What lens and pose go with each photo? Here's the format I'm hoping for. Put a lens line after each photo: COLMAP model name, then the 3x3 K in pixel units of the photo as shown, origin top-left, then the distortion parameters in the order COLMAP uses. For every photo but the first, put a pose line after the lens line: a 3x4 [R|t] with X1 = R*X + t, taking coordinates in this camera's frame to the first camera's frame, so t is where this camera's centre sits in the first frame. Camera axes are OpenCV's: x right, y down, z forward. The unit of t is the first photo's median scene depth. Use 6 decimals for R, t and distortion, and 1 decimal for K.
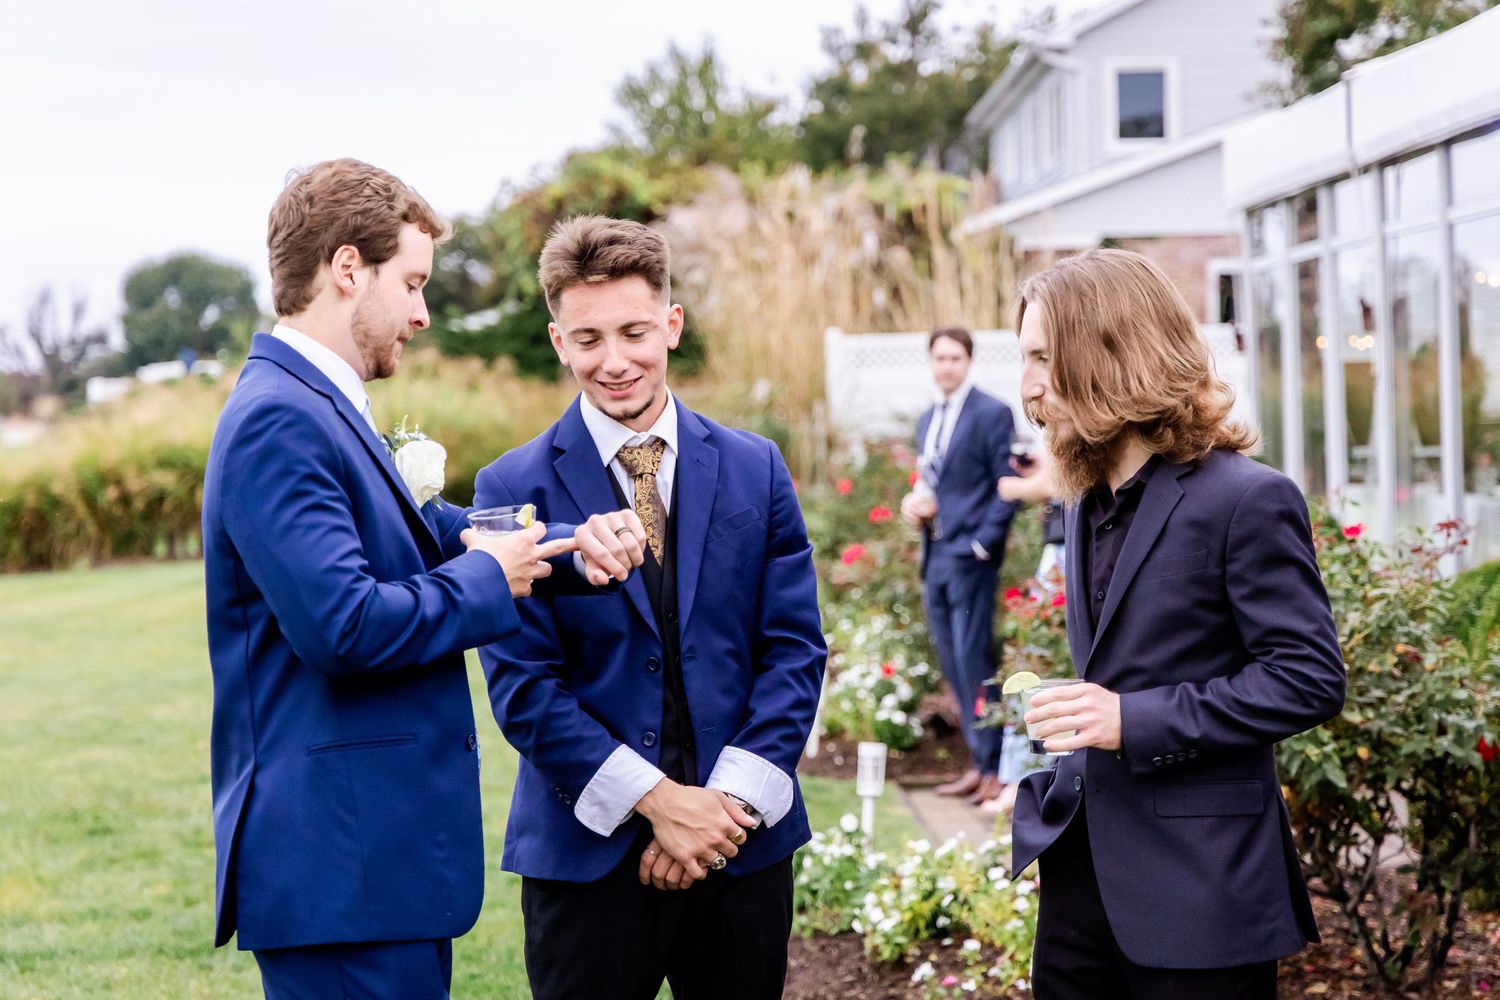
lens RADIAL K [[3838.5, 0, 750.5], [0, 3838.5, 496.4], [0, 0, 1]] dist [-0.013586, 0.000000]
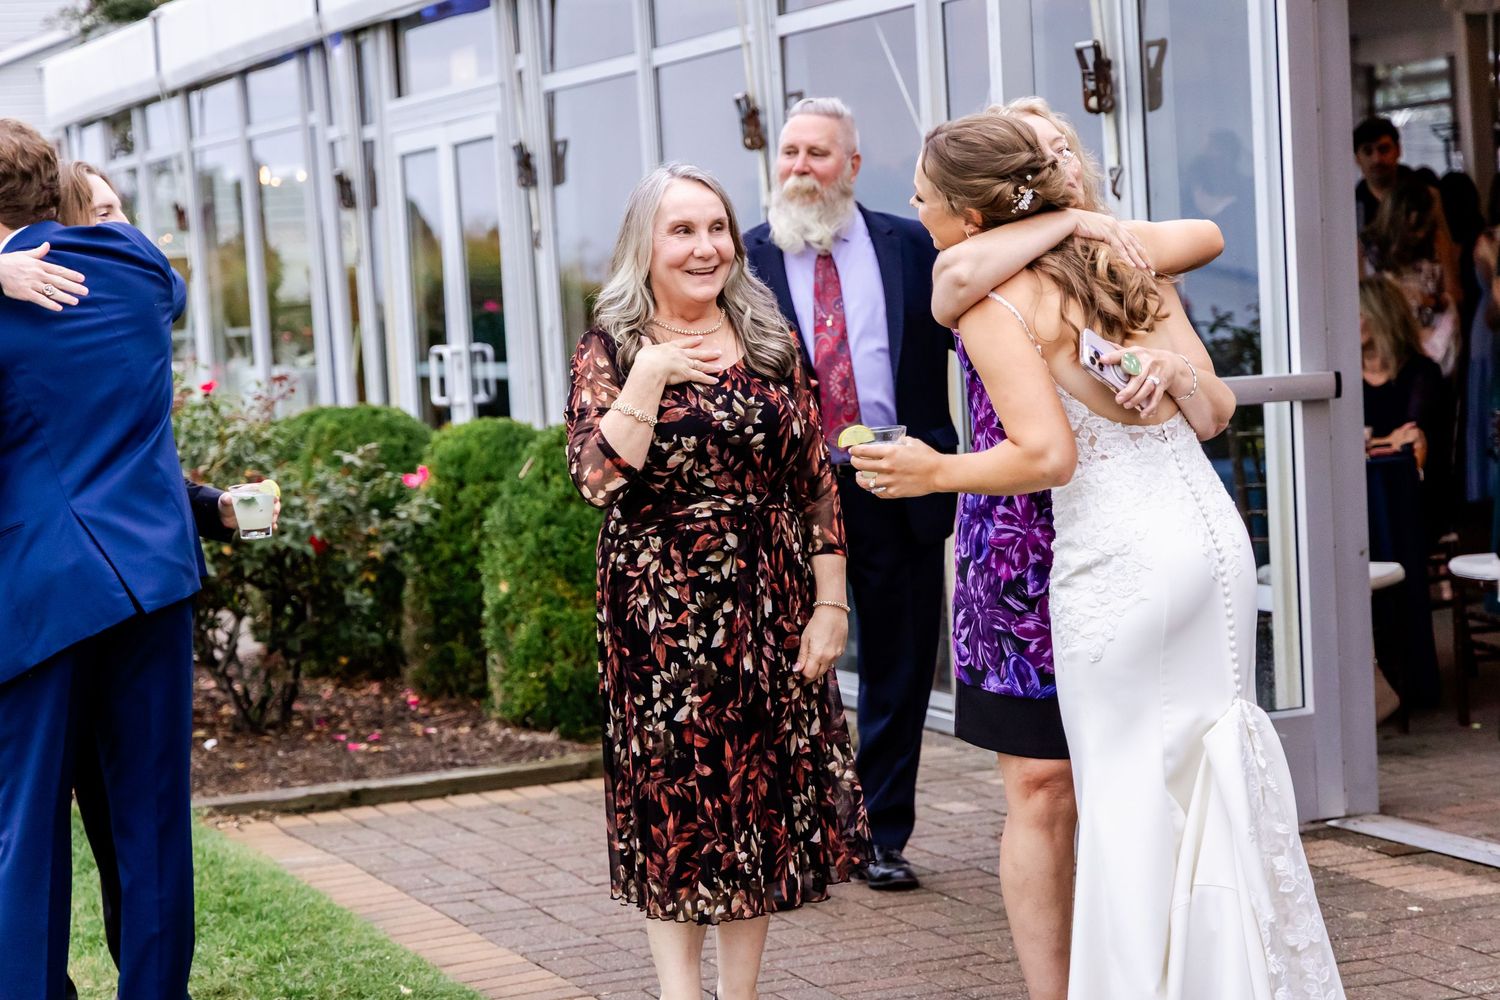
lens RADIAL K [[3554.4, 0, 748.2], [0, 3554.4, 493.2], [0, 0, 1]] dist [0.024734, 0.000000]
pose [[0.947656, -0.055137, 0.314495, -0.052684], [0.045204, 0.998224, 0.038795, 0.006203], [-0.316076, -0.022548, 0.948466, -0.217434]]
